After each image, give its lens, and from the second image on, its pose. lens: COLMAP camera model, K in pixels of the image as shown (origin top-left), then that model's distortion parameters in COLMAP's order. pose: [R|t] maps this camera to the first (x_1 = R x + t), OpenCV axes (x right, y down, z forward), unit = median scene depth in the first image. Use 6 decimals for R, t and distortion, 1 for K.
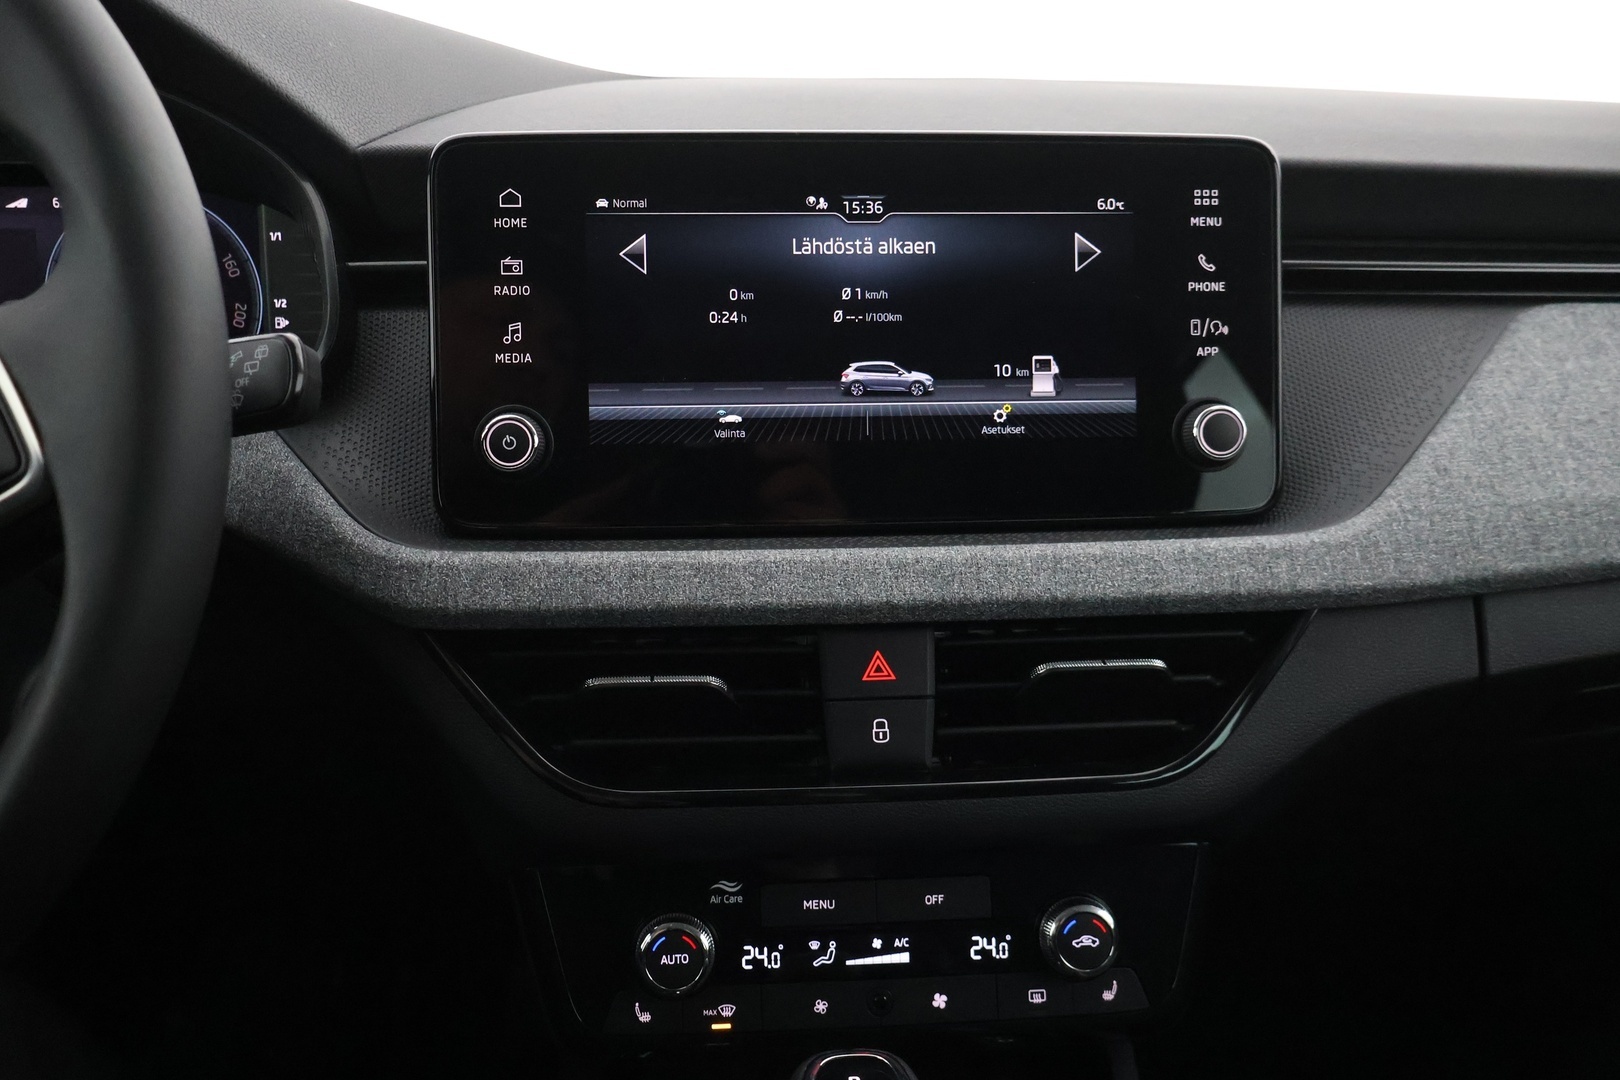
lens RADIAL K [[1399.4, 0, 808.9], [0, 1399.4, 530.3], [0, 0, 1]] dist [0.003038, 0.001247]
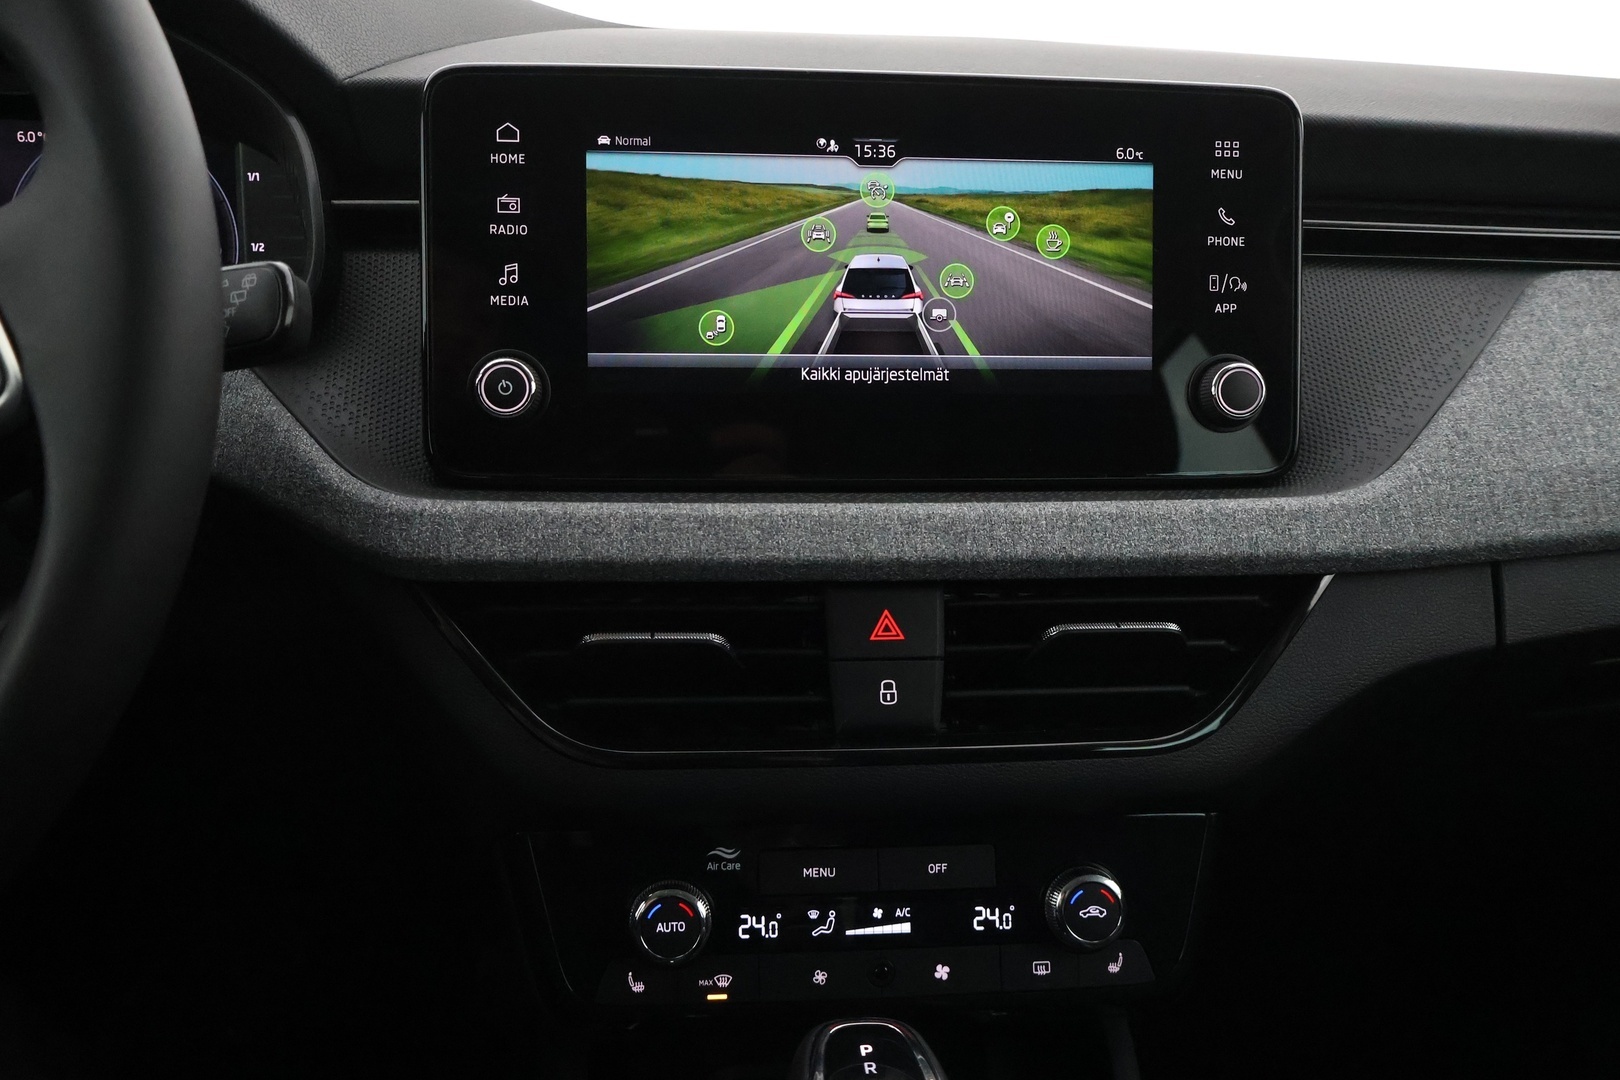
lens RADIAL K [[1399.4, 0, 800.1], [0, 1399.4, 541.7], [0, 0, 1]] dist [0.003038, 0.001247]
pose [[0.999512, 0.013418, 0.028192, -0.036984], [-0.013749, 0.999839, 0.011571, 0.027931], [-0.028032, -0.011953, 0.999536, 0.035638]]
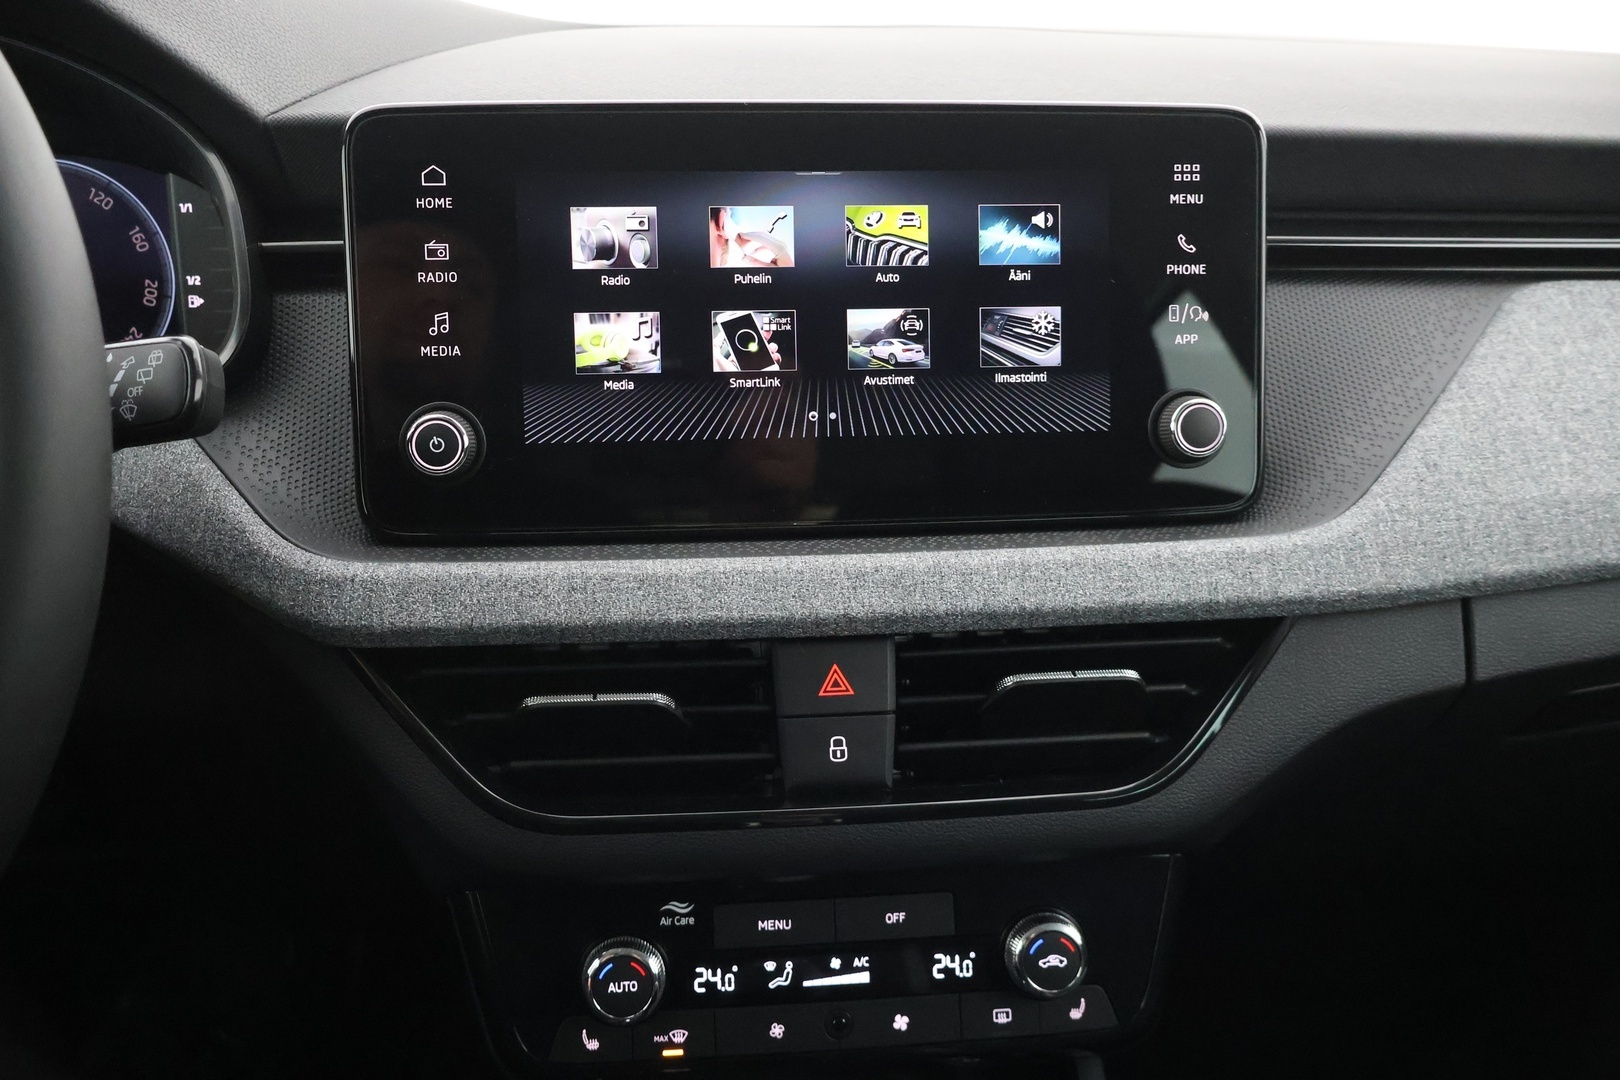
lens RADIAL K [[1399.4, 0, 803.7], [0, 1399.4, 540.1], [0, 0, 1]] dist [0.003038, 0.001247]
pose [[0.999784, -0.005593, 0.020022, 0.009550], [0.004393, 0.998221, 0.059453, -0.051983], [-0.020319, -0.059352, 0.998030, 0.064213]]
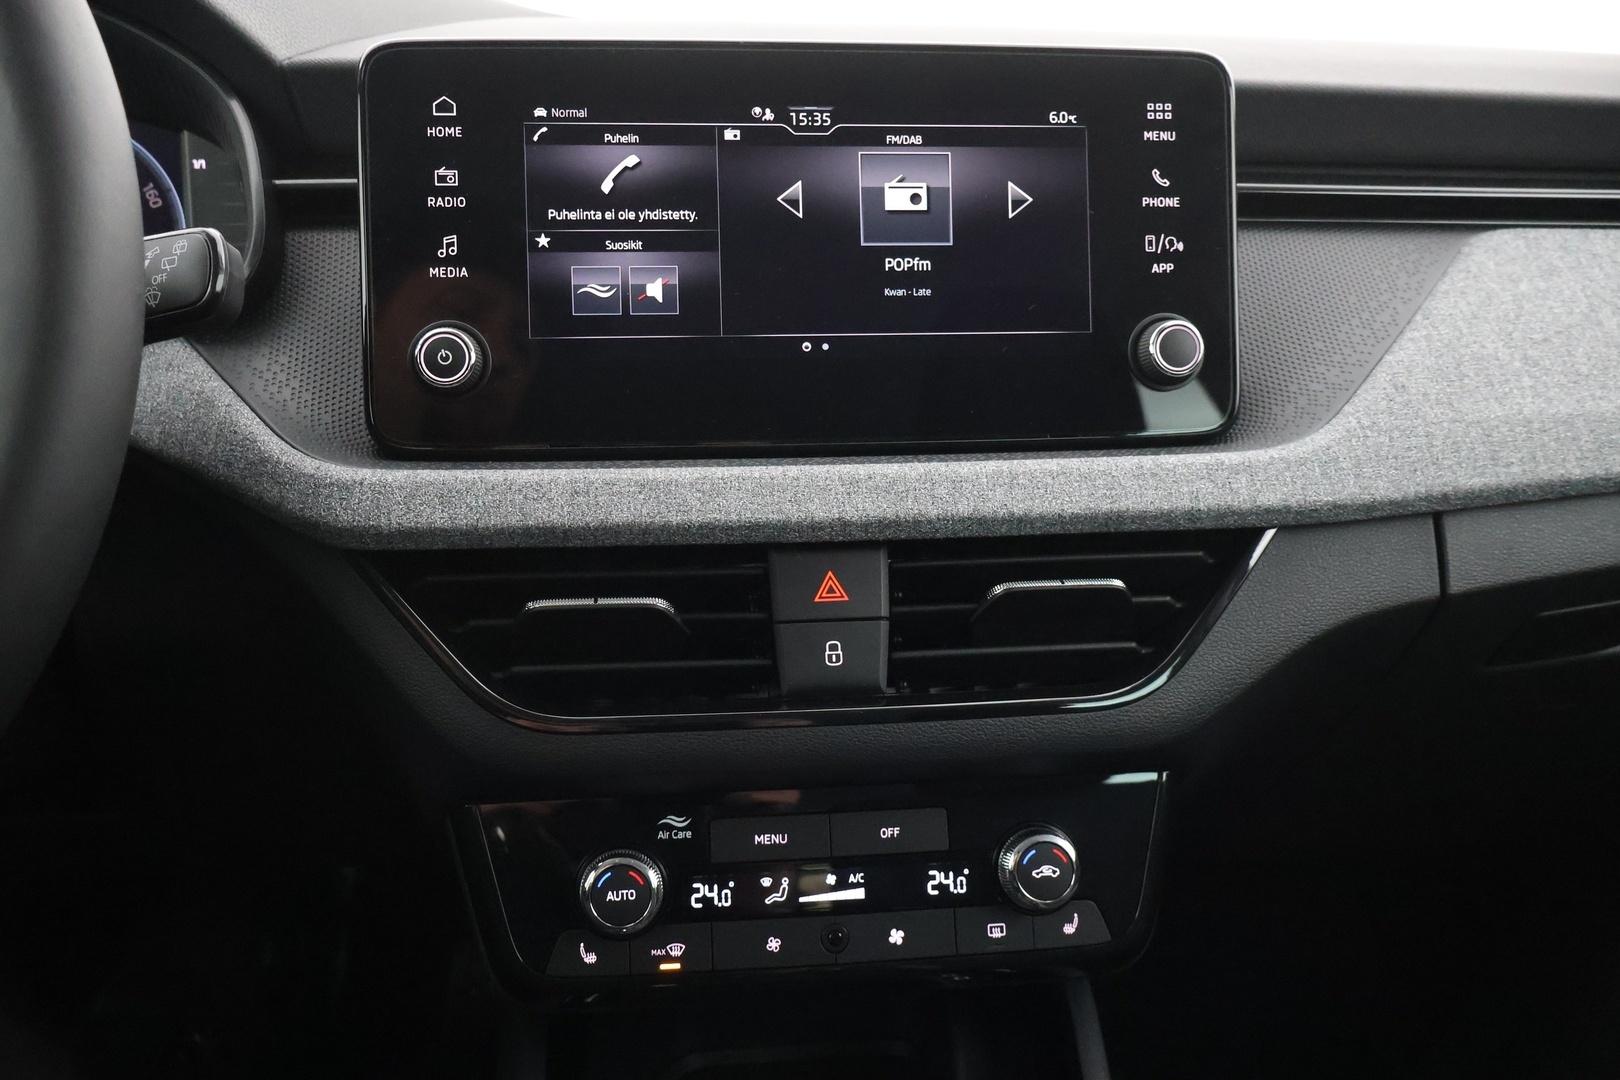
lens RADIAL K [[1399.4, 0, 800.2], [0, 1399.4, 528.6], [0, 0, 1]] dist [0.003038, 0.001247]
pose [[0.999343, -0.007825, 0.035400, -0.005147], [0.008293, 0.999880, -0.013096, 0.067351], [-0.035293, 0.013380, 0.999287, 0.032809]]
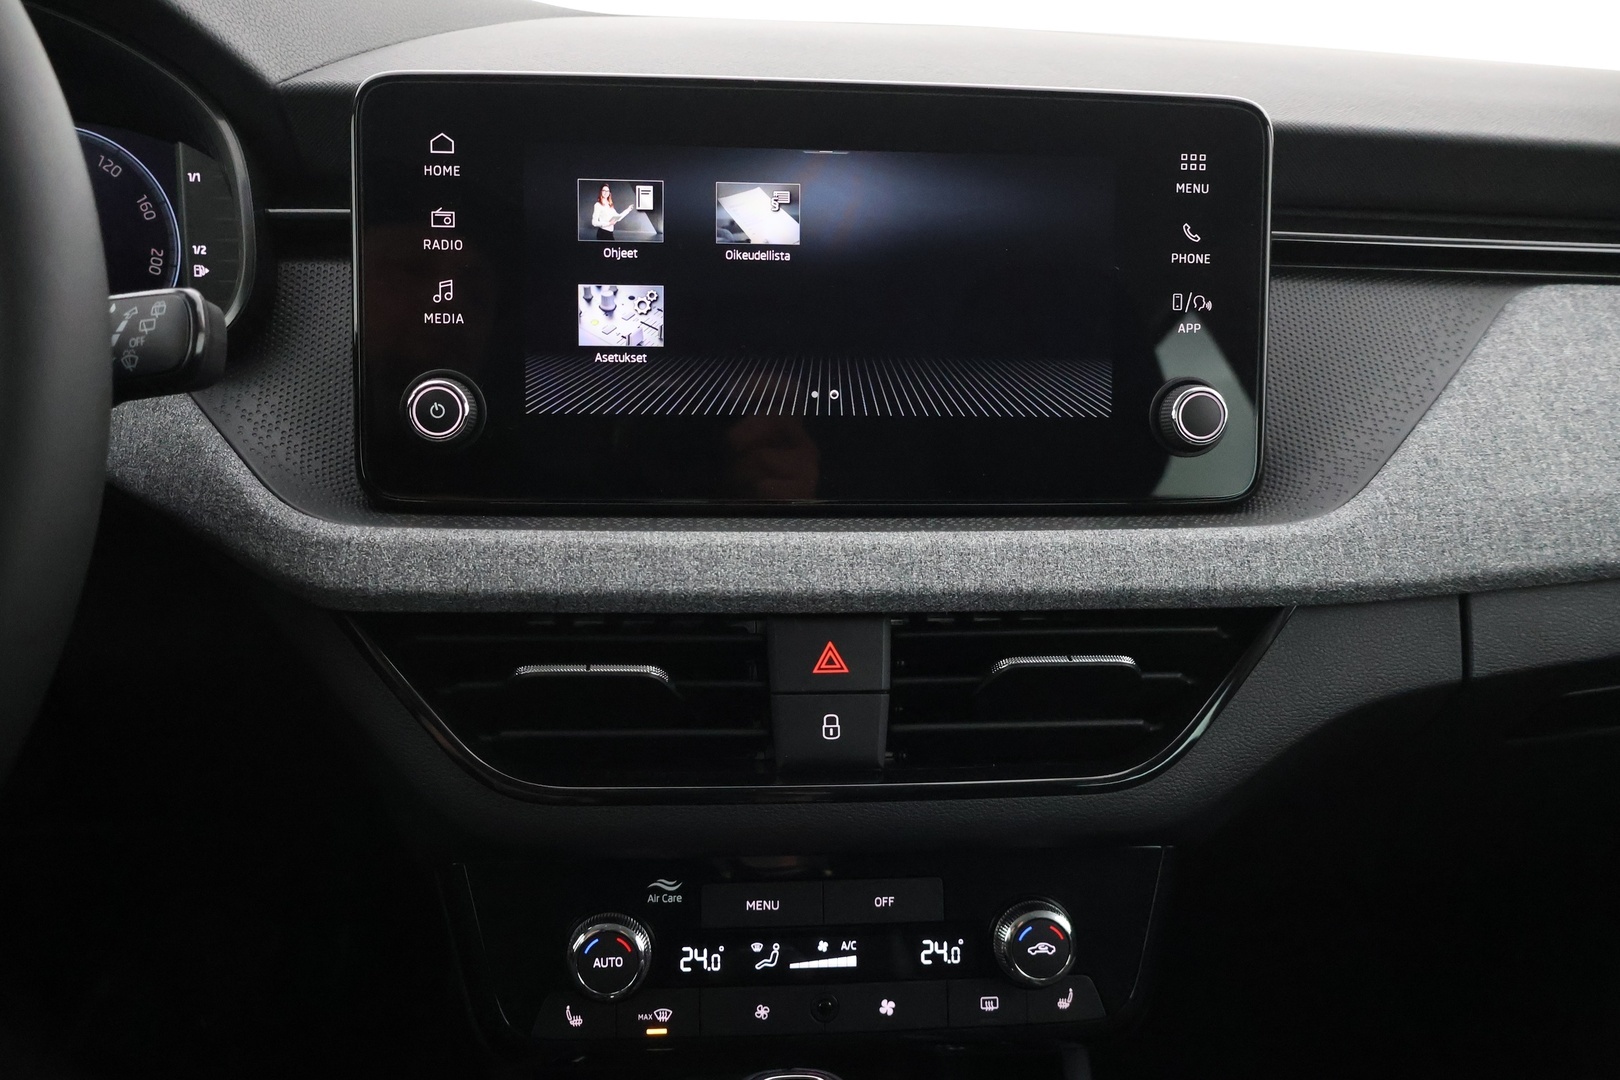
lens RADIAL K [[1399.4, 0, 803.0], [0, 1399.4, 540.6], [0, 0, 1]] dist [0.003038, 0.001247]
pose [[0.999578, 0.020558, 0.020546, 0.010131], [-0.021426, 0.998848, 0.042940, -0.021039], [-0.019639, -0.043362, 0.998866, 0.064407]]
